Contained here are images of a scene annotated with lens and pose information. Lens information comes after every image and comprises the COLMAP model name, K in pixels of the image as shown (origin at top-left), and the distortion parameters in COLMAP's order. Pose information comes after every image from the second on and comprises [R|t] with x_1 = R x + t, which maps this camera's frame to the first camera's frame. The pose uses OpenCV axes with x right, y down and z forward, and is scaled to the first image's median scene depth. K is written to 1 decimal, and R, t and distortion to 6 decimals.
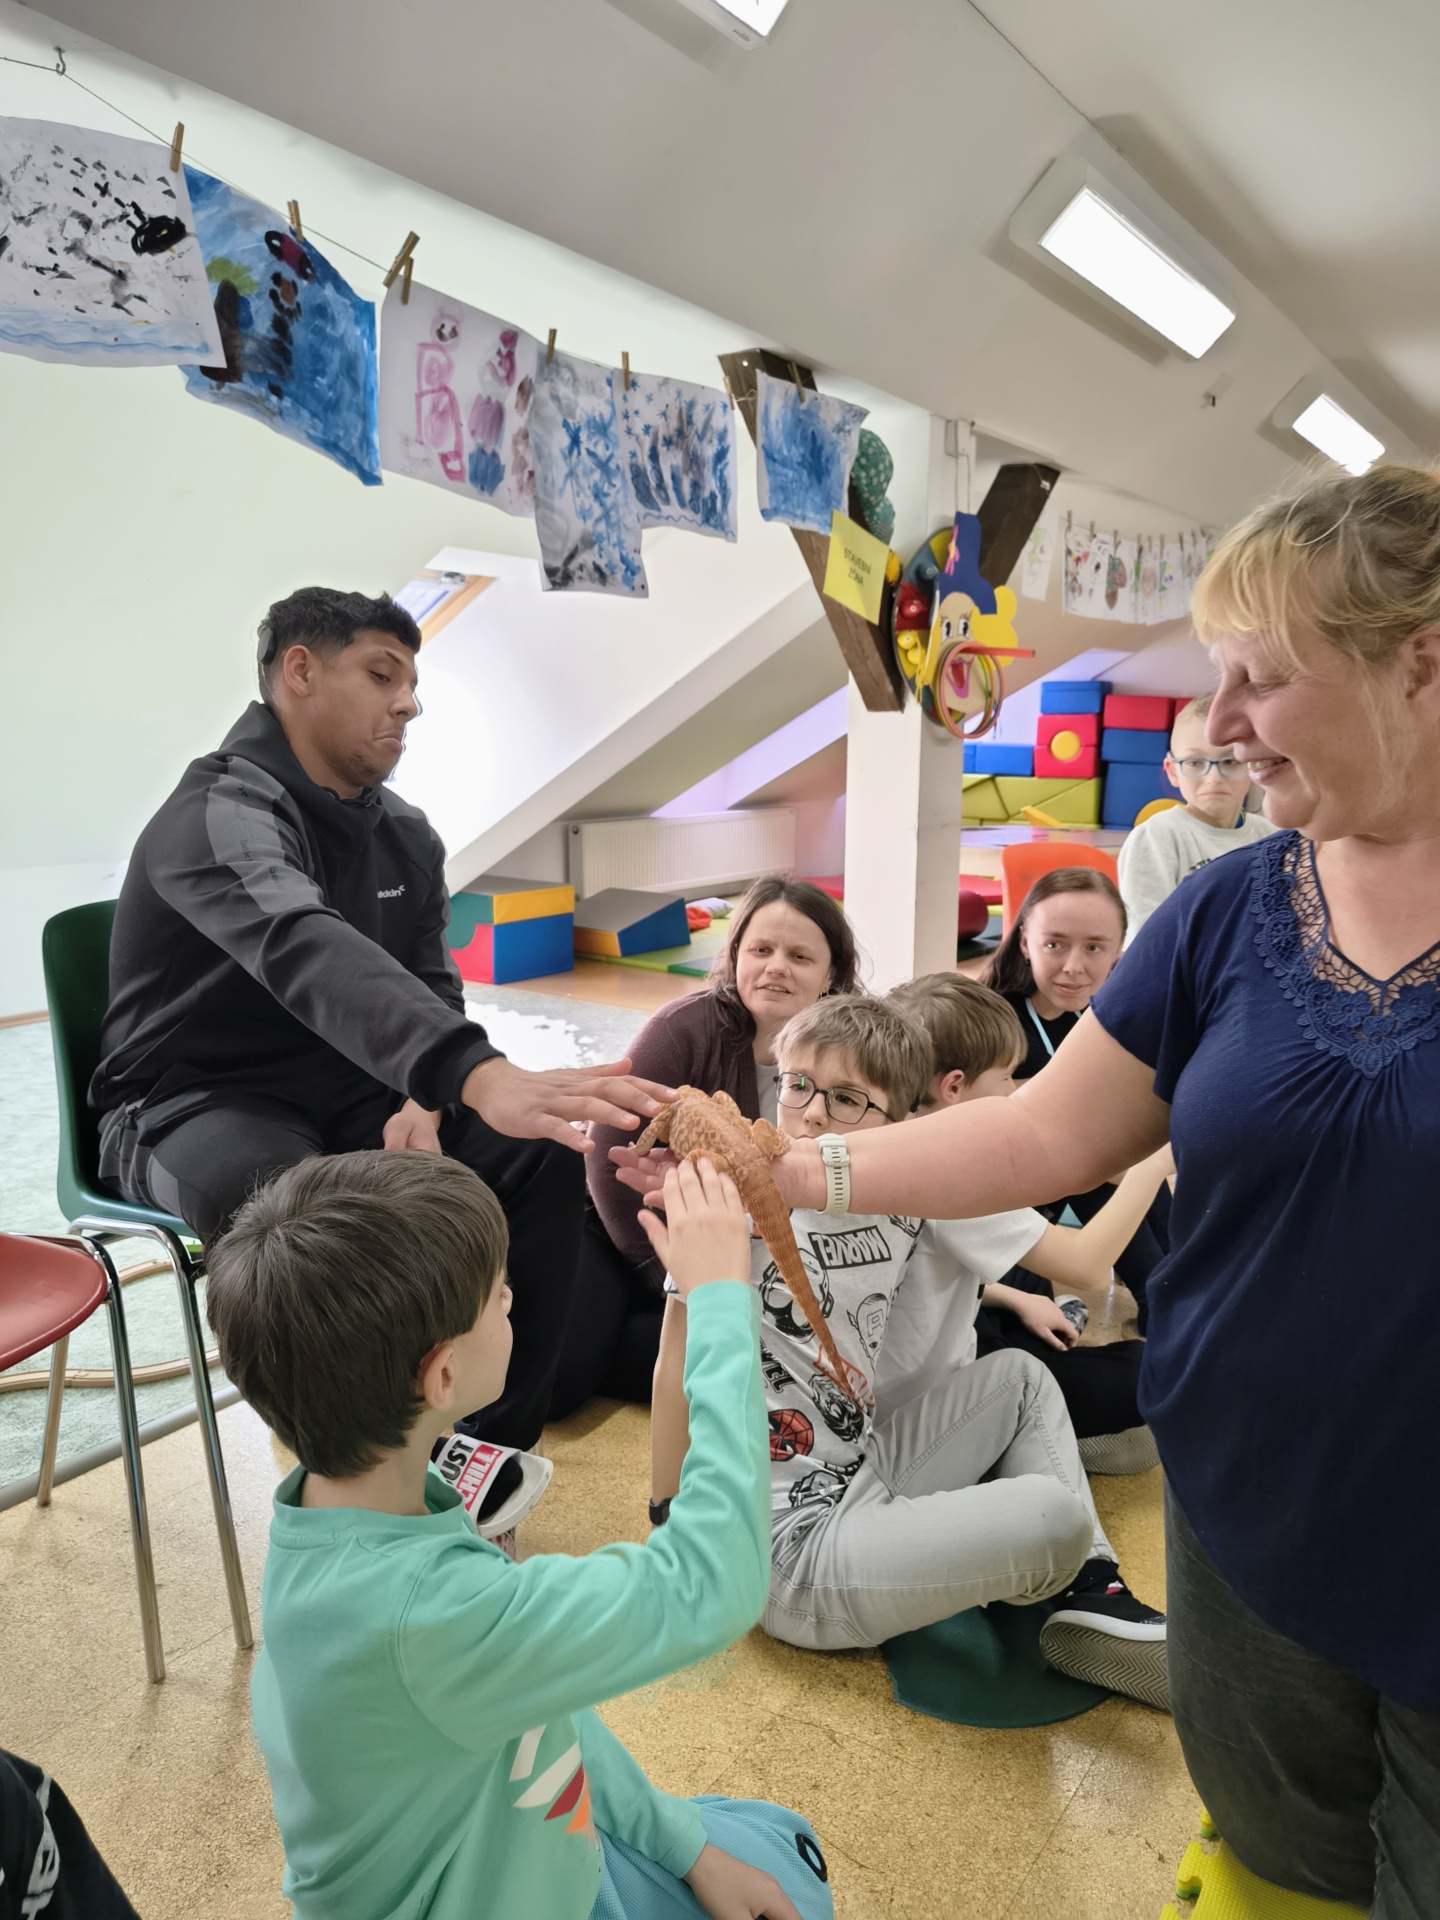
lens RADIAL K [[1292.5, 0, 737.1], [0, 1292.5, 972.8], [0, 0, 1]] dist [0.044199, -0.062058]
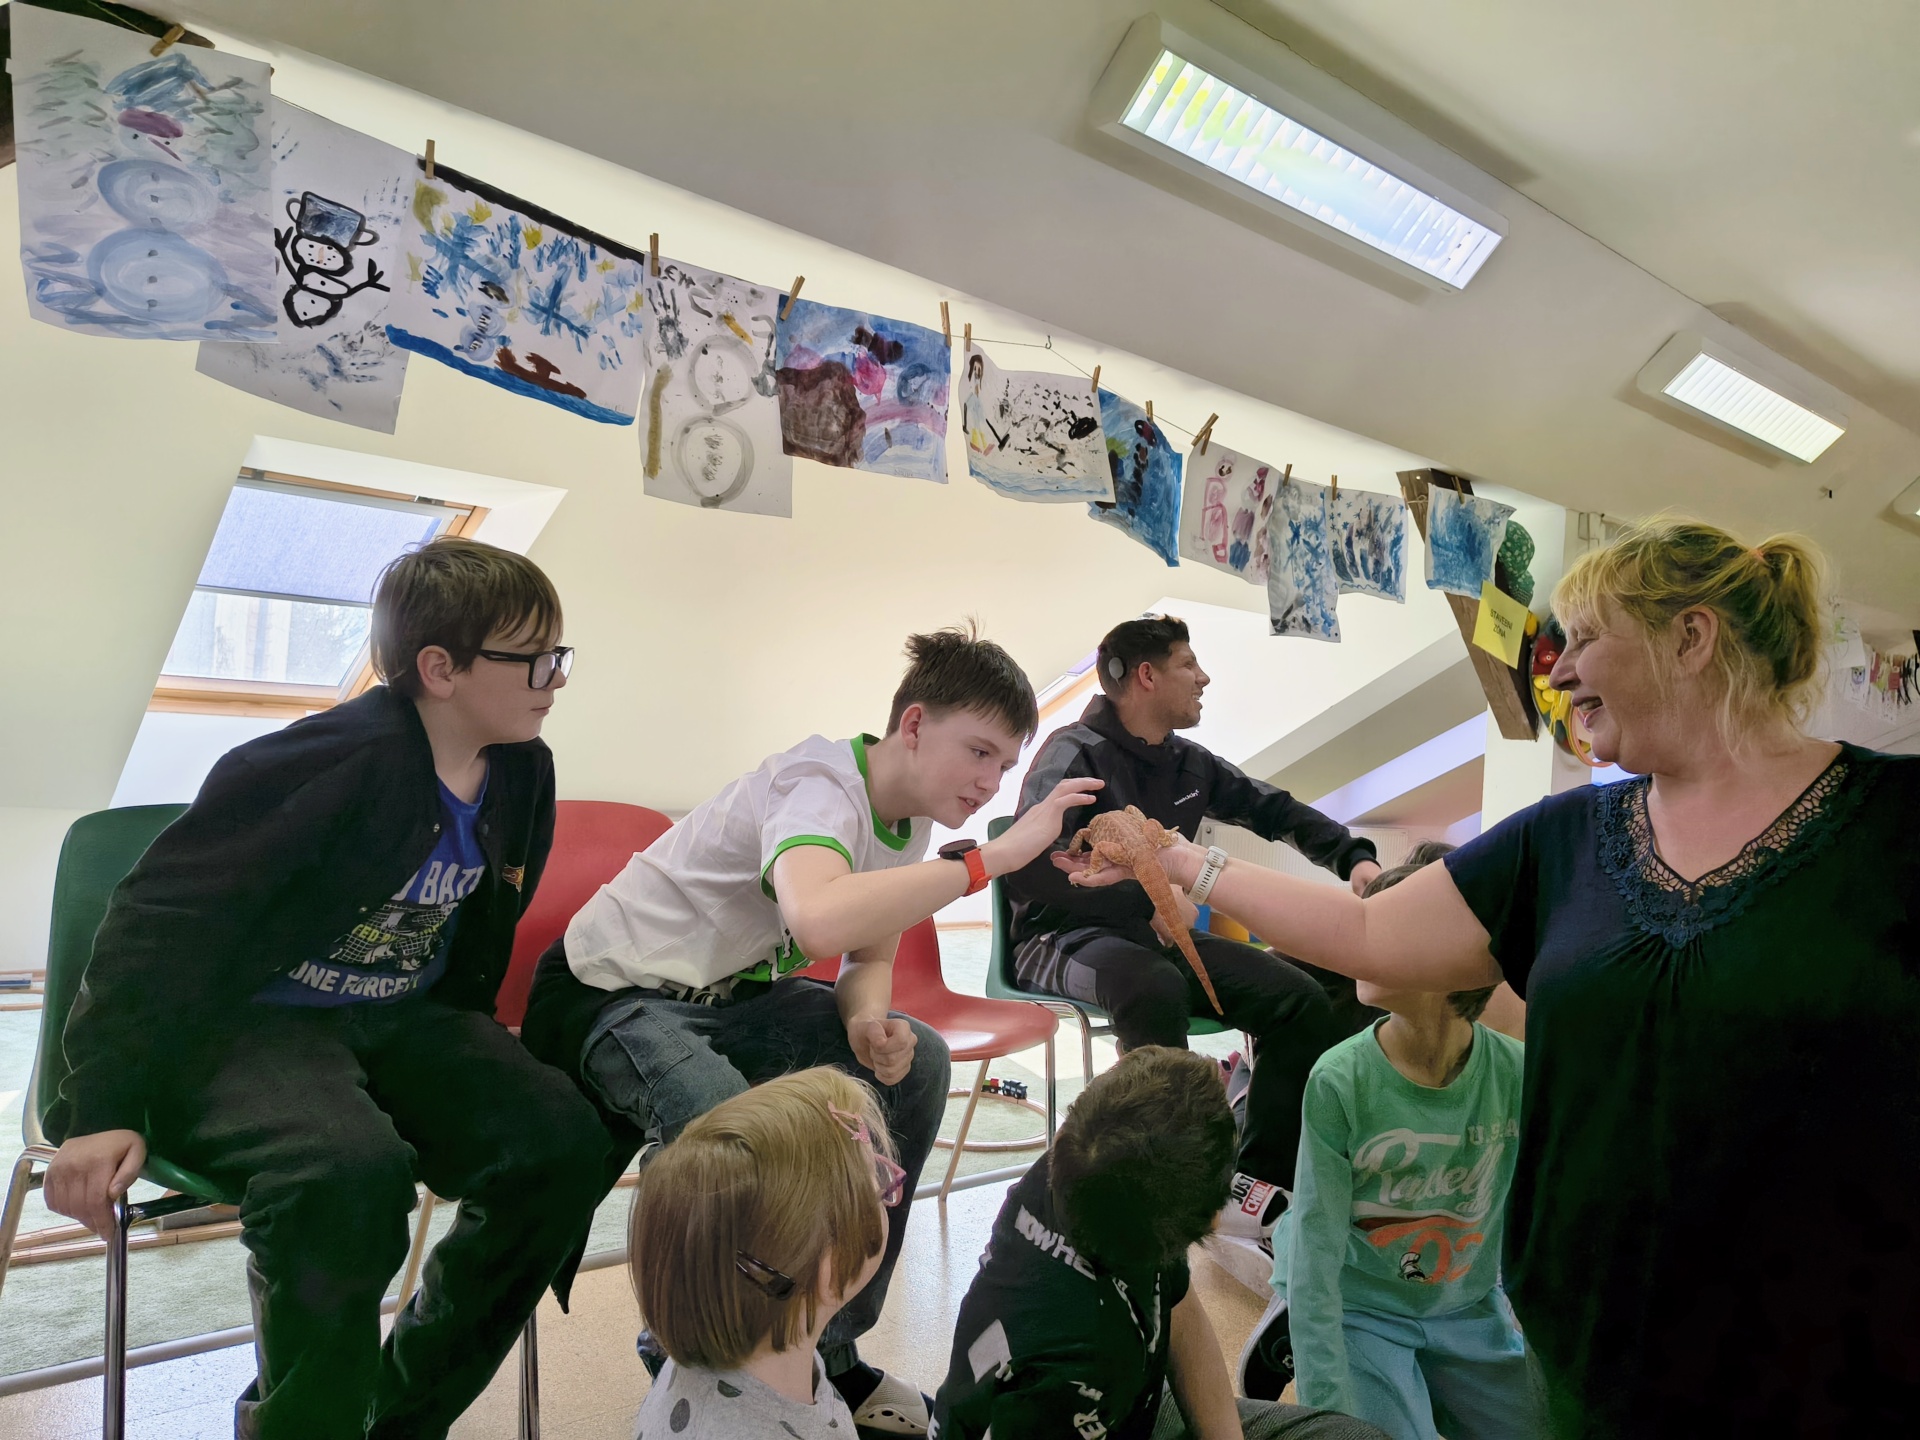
lens RADIAL K [[1292.5, 0, 961.9], [0, 1292.5, 696.1], [0, 0, 1]] dist [0.044199, -0.062058]
pose [[0.962237, 0.049486, -0.267678, -0.084006], [-0.109546, 0.970594, -0.214353, 0.098133], [0.249199, 0.235582, 0.939362, -0.354669]]
